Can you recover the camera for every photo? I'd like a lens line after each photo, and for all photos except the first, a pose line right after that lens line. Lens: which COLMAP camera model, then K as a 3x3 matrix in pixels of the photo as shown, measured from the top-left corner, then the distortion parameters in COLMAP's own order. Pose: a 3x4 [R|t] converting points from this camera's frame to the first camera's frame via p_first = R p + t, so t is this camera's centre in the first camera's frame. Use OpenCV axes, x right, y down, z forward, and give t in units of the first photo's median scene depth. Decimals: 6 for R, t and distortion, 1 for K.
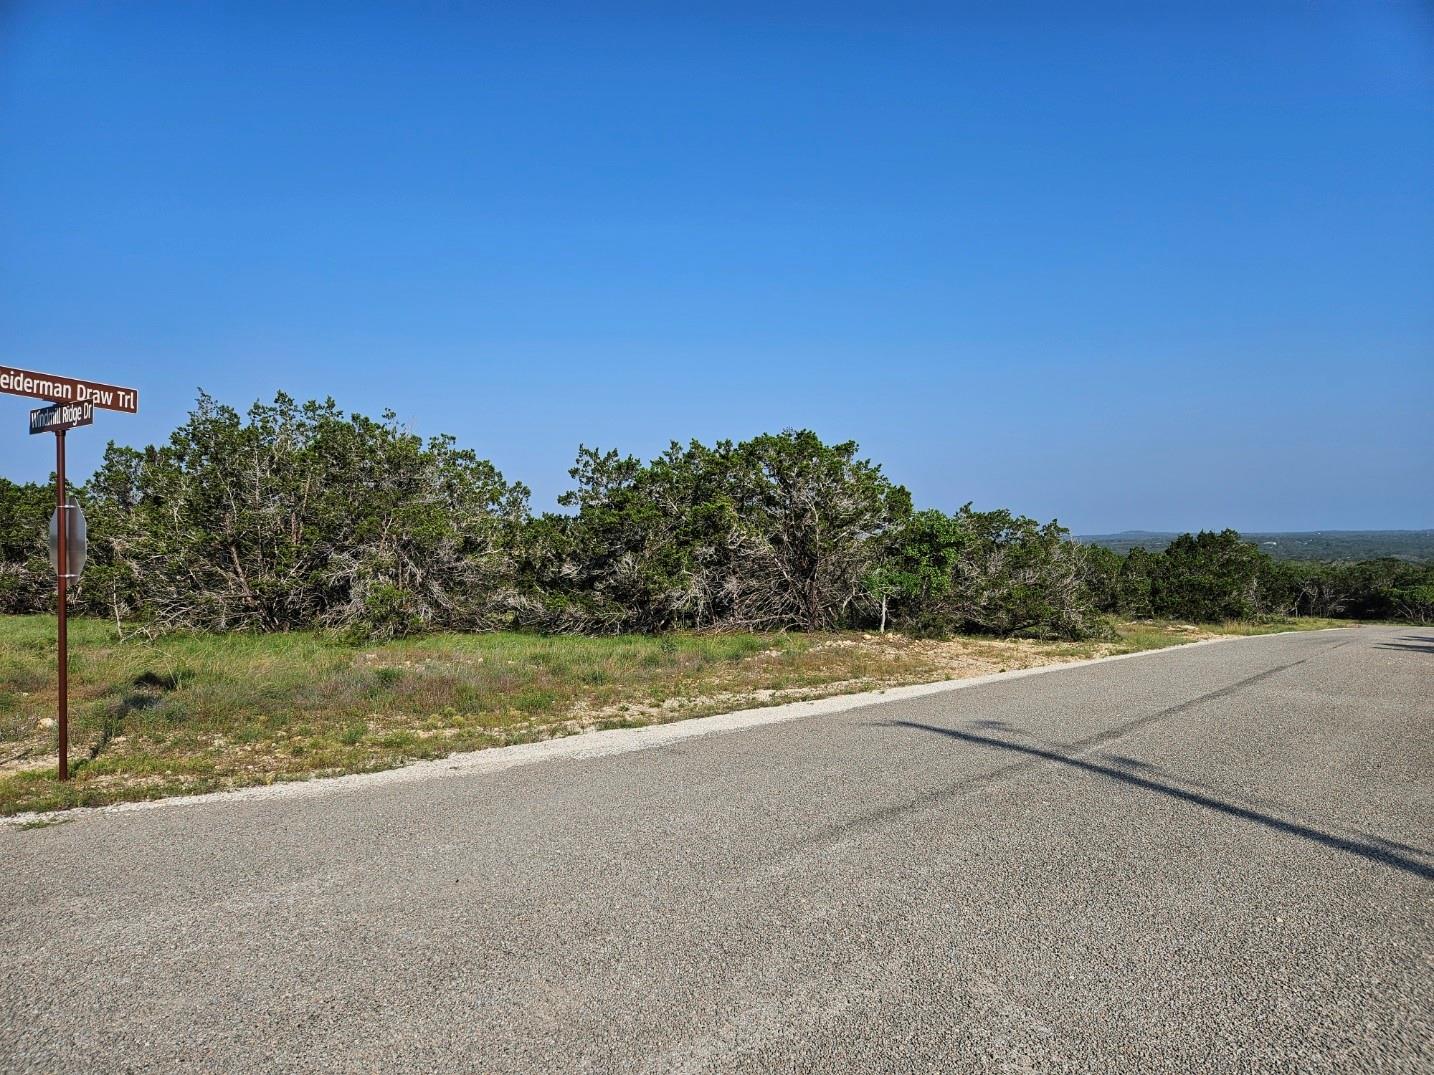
lens RADIAL K [[943.7, 0, 718.7], [0, 943.7, 549.9], [0, 0, 1]] dist [0.061909, -0.054032]
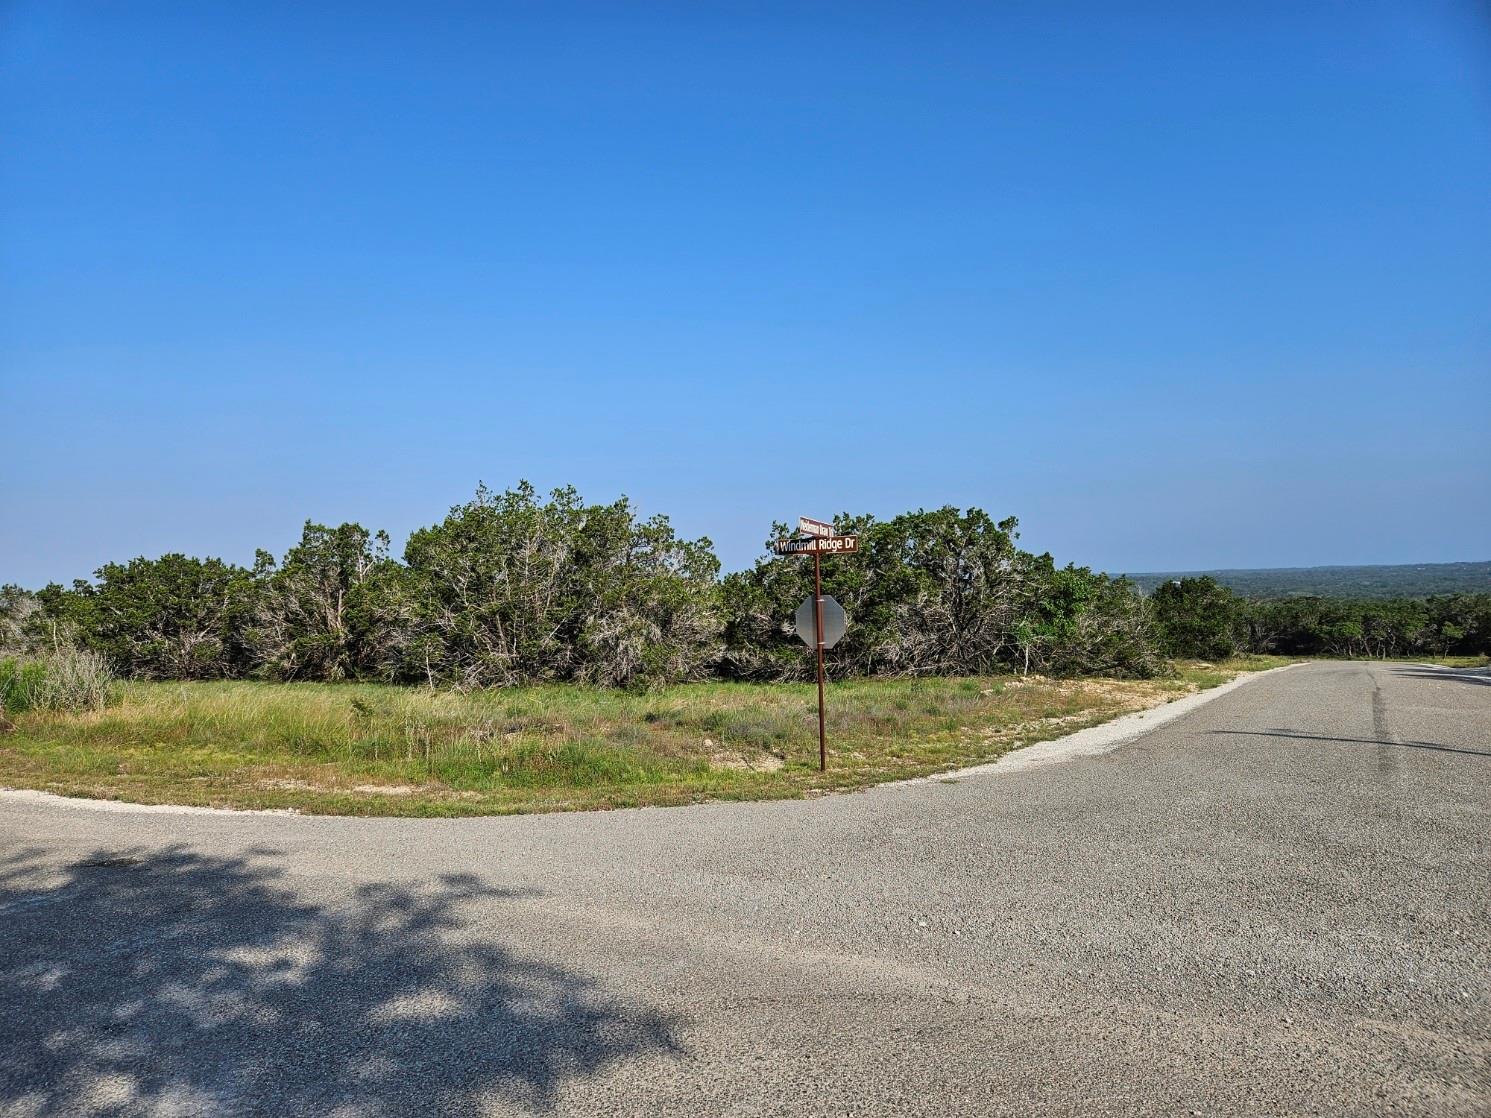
lens RADIAL K [[972.6, 0, 726.4], [0, 972.6, 570.7], [0, 0, 1]] dist [0.062539, 0.000071]
pose [[0.995764, -0.017683, 0.090225, -0.342239], [0.020282, 0.999403, -0.027972, -0.018422], [-0.089677, 0.029684, 0.995528, -0.215641]]
